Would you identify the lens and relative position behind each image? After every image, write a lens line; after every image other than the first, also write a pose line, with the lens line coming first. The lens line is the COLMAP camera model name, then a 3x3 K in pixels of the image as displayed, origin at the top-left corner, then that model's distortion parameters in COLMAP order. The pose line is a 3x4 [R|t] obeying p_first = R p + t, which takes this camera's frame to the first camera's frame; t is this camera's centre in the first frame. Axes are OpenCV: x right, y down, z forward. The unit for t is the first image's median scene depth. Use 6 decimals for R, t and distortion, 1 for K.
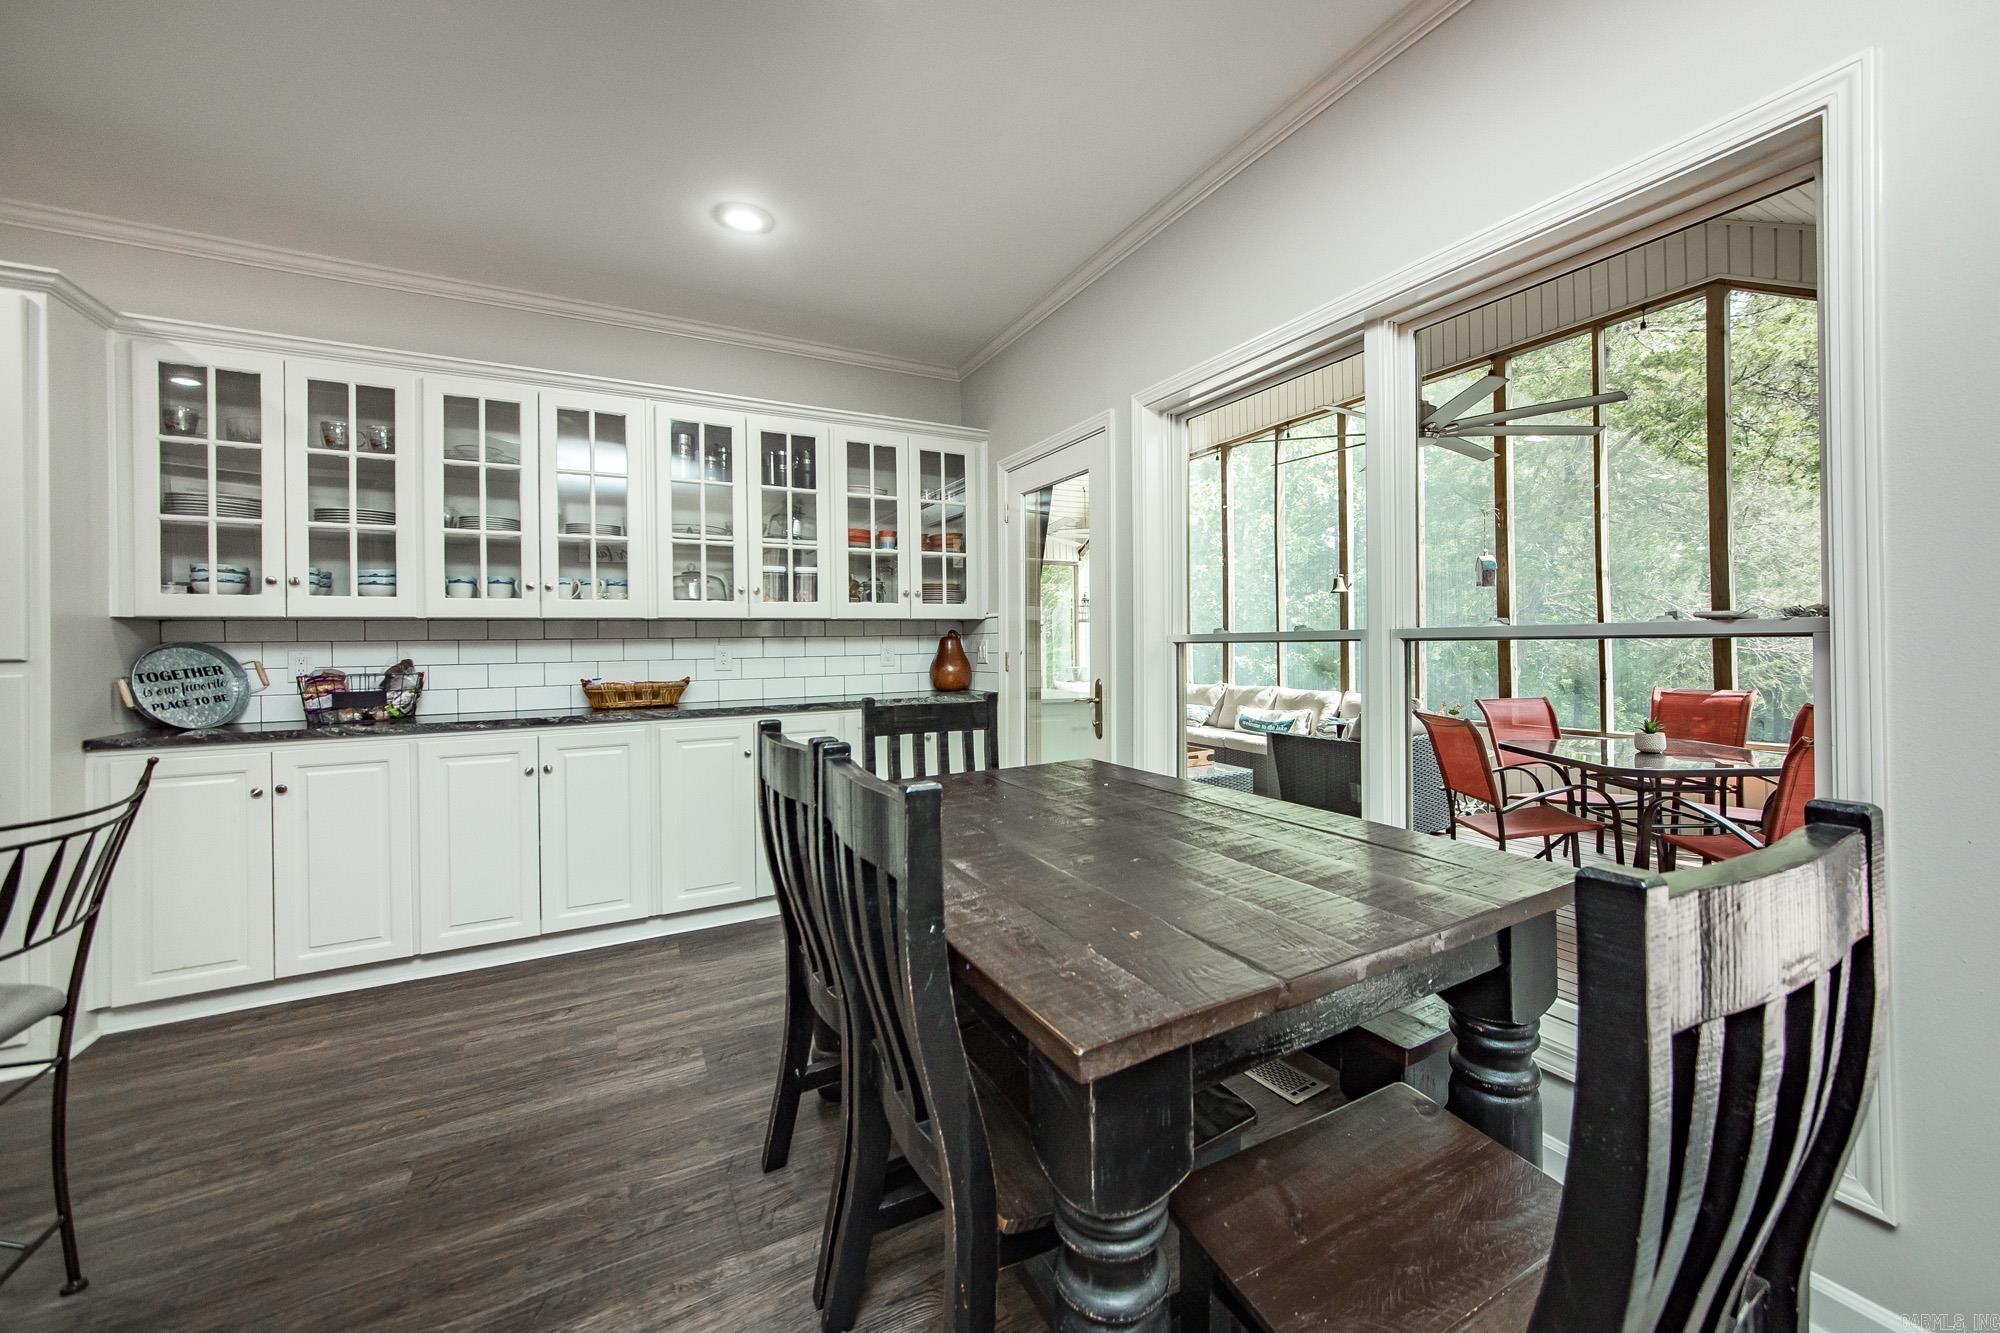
lens RADIAL K [[756.0, 0, 1047.7], [0, 756.0, 650.3], [0, 0, 1]] dist [-0.013549, 0.002667]
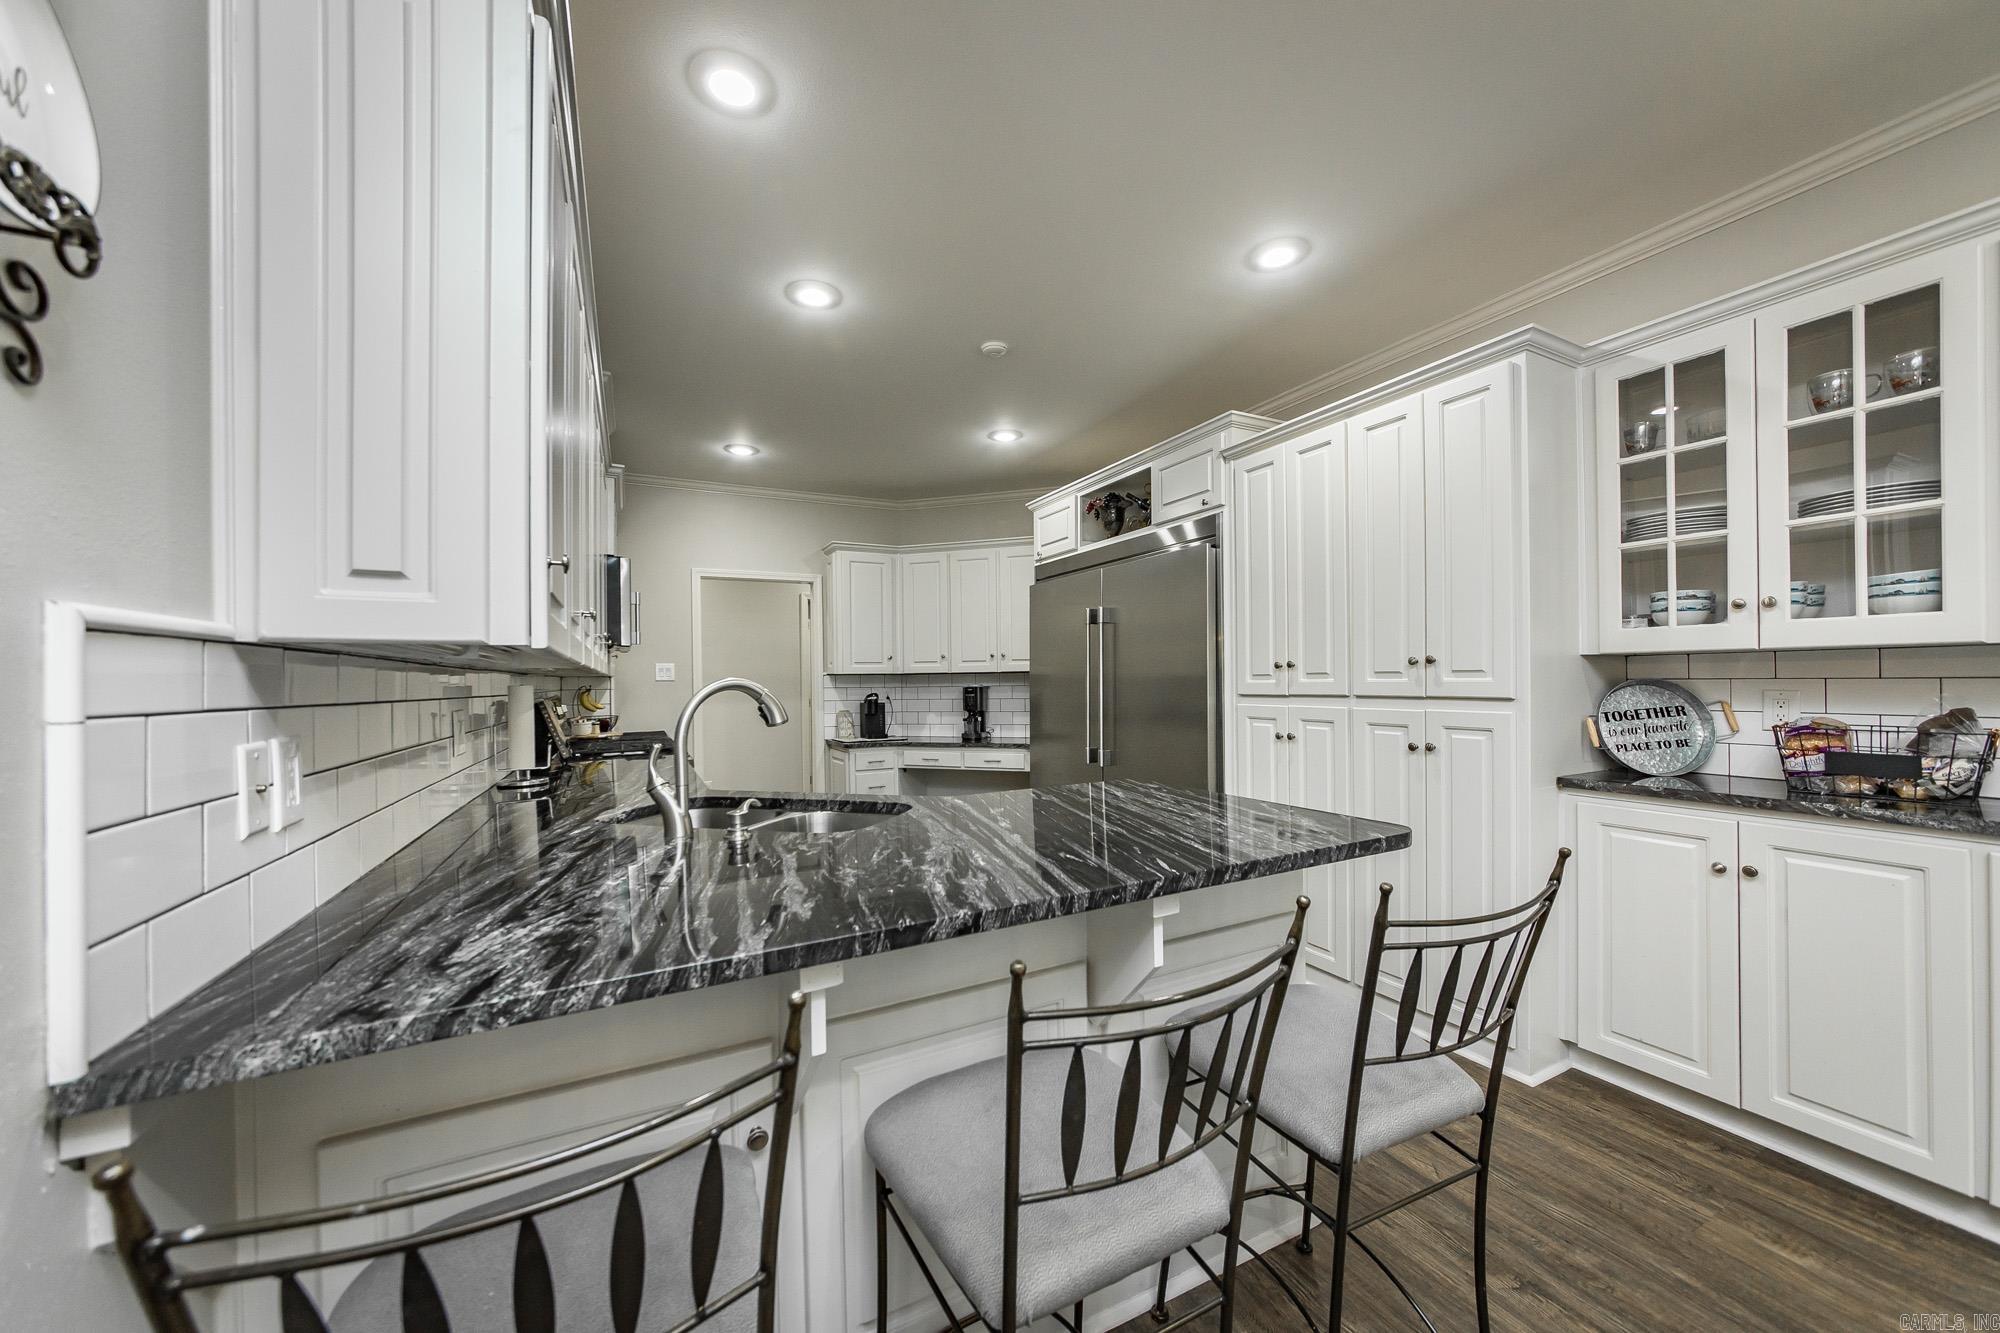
lens RADIAL K [[737.7, 0, 993.0], [0, 737.7, 675.7], [0, 0, 1]] dist [-0.002695, 0.004038]
pose [[-0.038043, 0.004867, -0.999264, -0.220337], [0.002095, 0.999986, 0.004791, -0.022102], [0.999274, -0.001911, -0.038052, 0.232906]]
